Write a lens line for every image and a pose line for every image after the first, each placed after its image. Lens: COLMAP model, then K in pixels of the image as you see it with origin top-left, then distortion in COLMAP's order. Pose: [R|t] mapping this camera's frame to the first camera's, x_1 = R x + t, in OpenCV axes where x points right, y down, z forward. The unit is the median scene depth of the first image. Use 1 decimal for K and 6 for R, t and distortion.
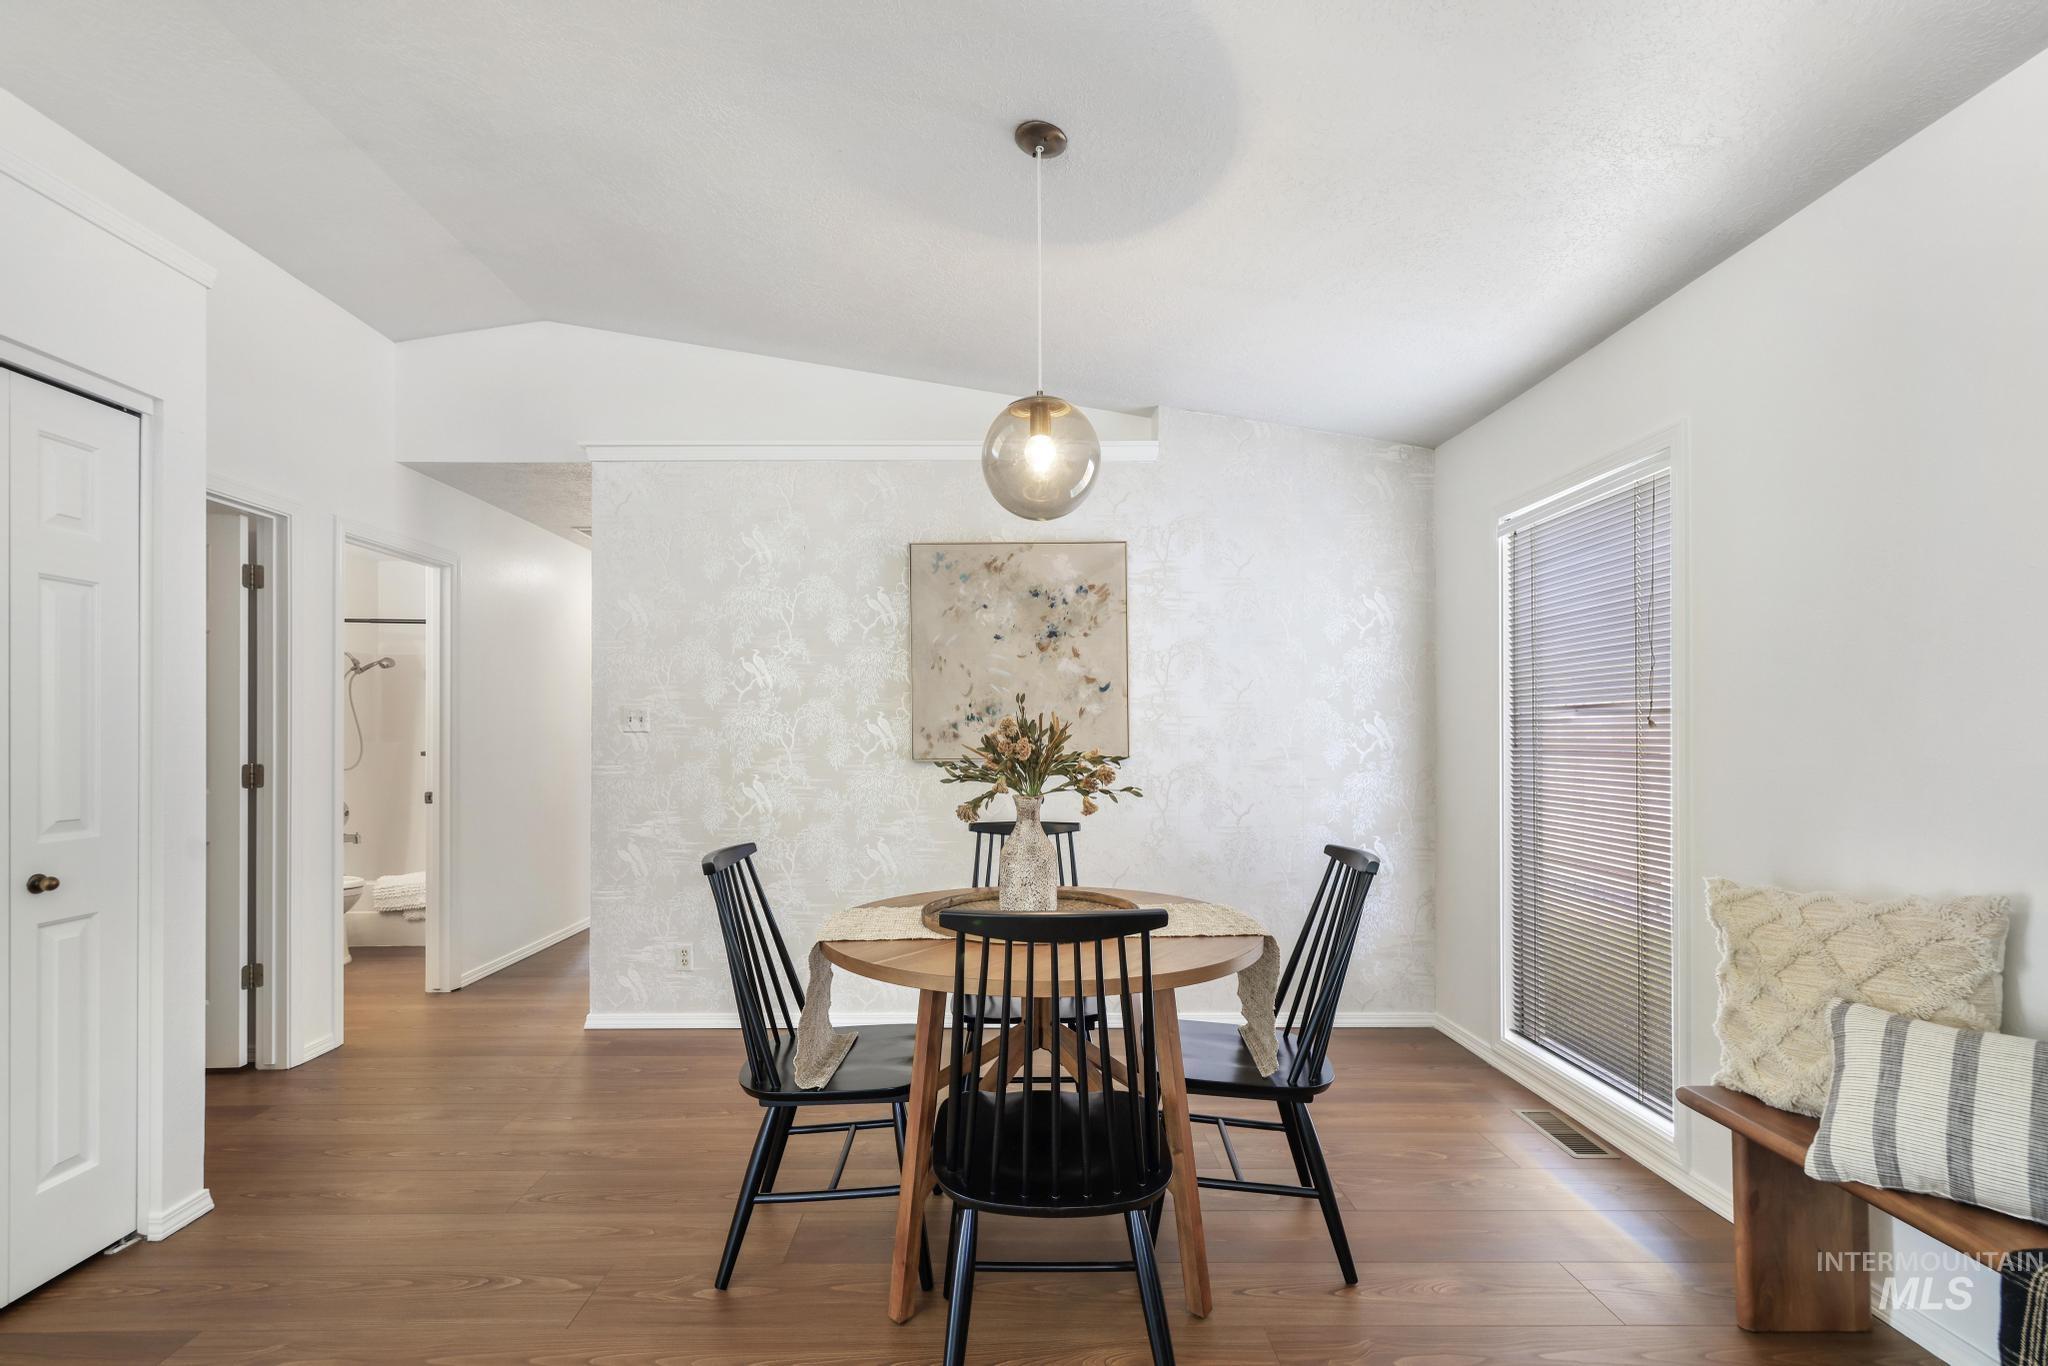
lens RADIAL K [[908.9, 0, 996.9], [0, 908.9, 731.1], [0, 0, 1]] dist [0.009699, -0.000365]
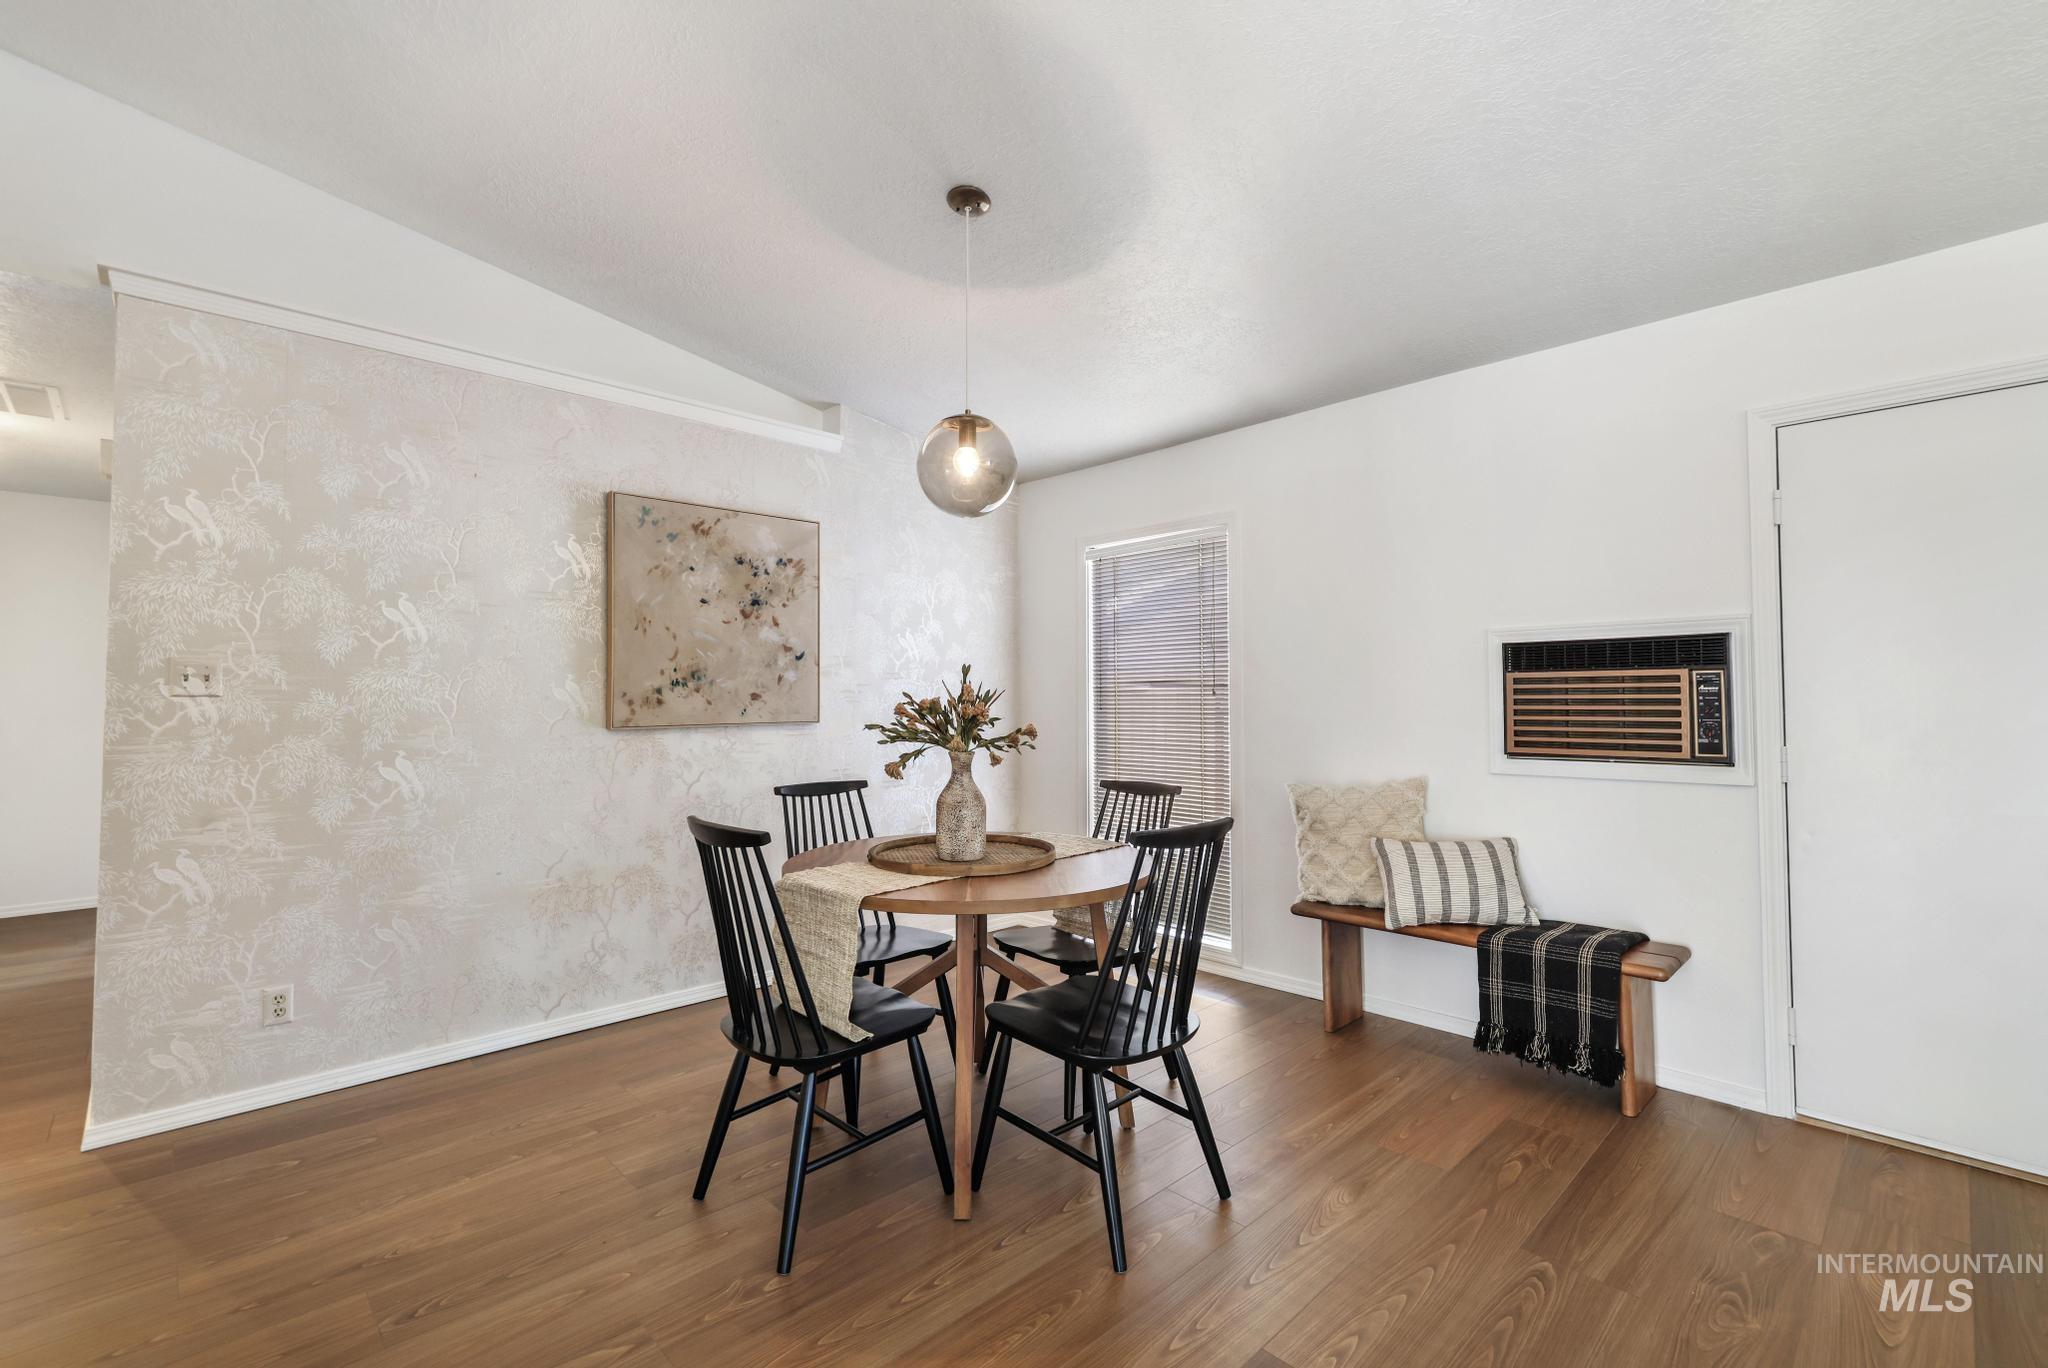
lens RADIAL K [[889.7, 0, 1006.4], [0, 889.7, 678.7], [0, 0, 1]] dist [0.001684, 0.000264]
pose [[0.728513, 0.018108, 0.684793, -0.417816], [-0.001553, 0.999692, -0.024784, 0.003723], [-0.685031, 0.016992, 0.728316, 0.077416]]
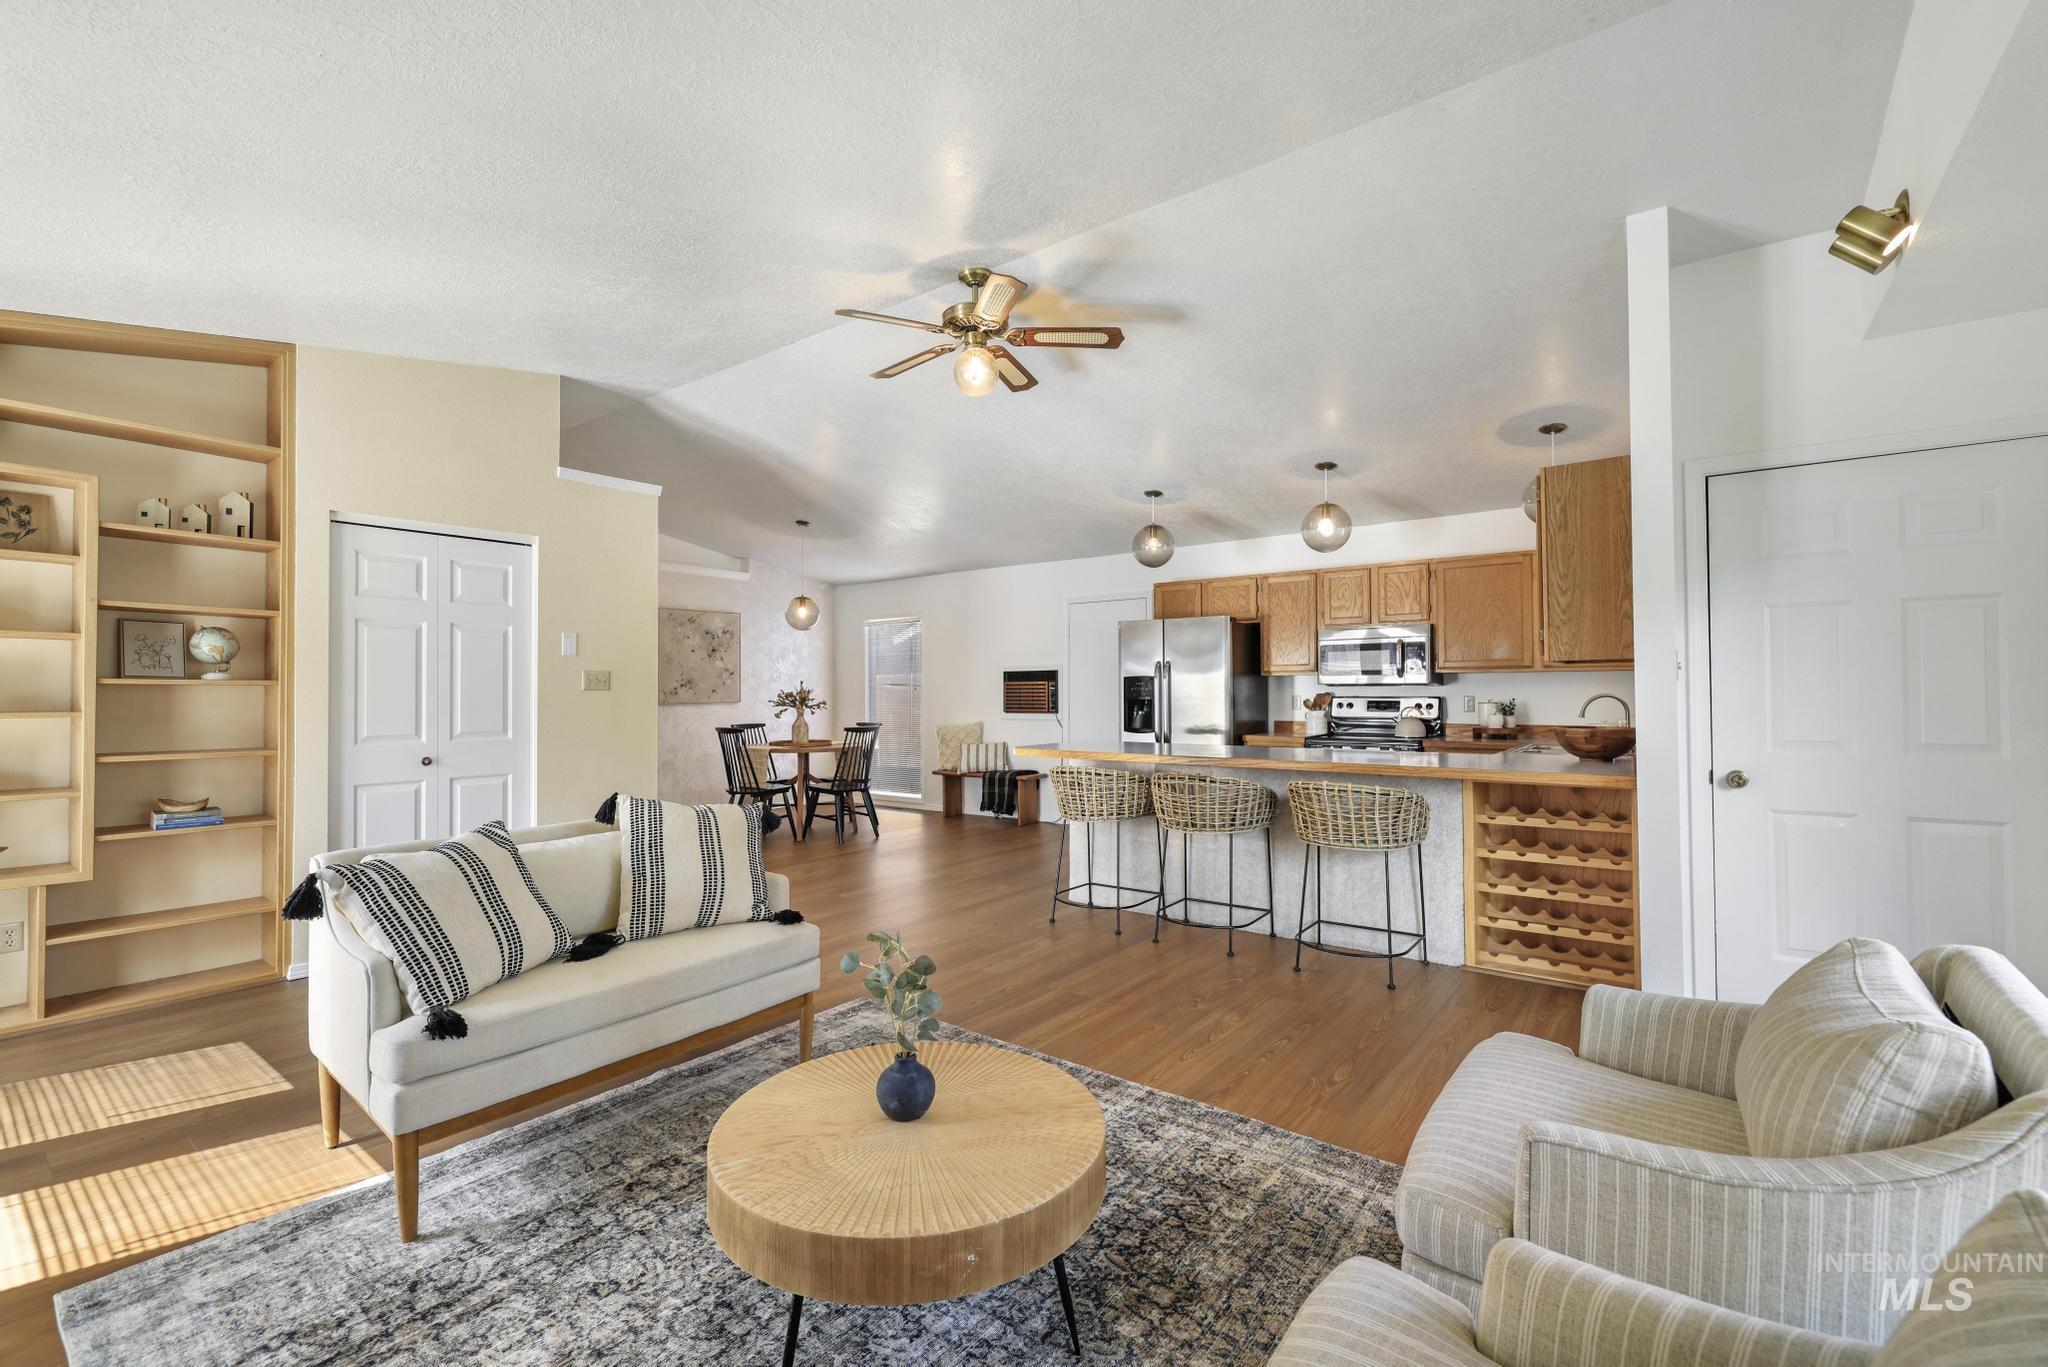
lens RADIAL K [[886.7, 0, 1015.5], [0, 886.7, 686.6], [0, 0, 1]] dist [-0.026934, 0.000159]
pose [[0.611818, 0.004743, 0.790984, -1.284969], [-0.000363, 0.999984, -0.005715, 0.001309], [-0.790998, 0.003209, 0.611810, -1.040270]]
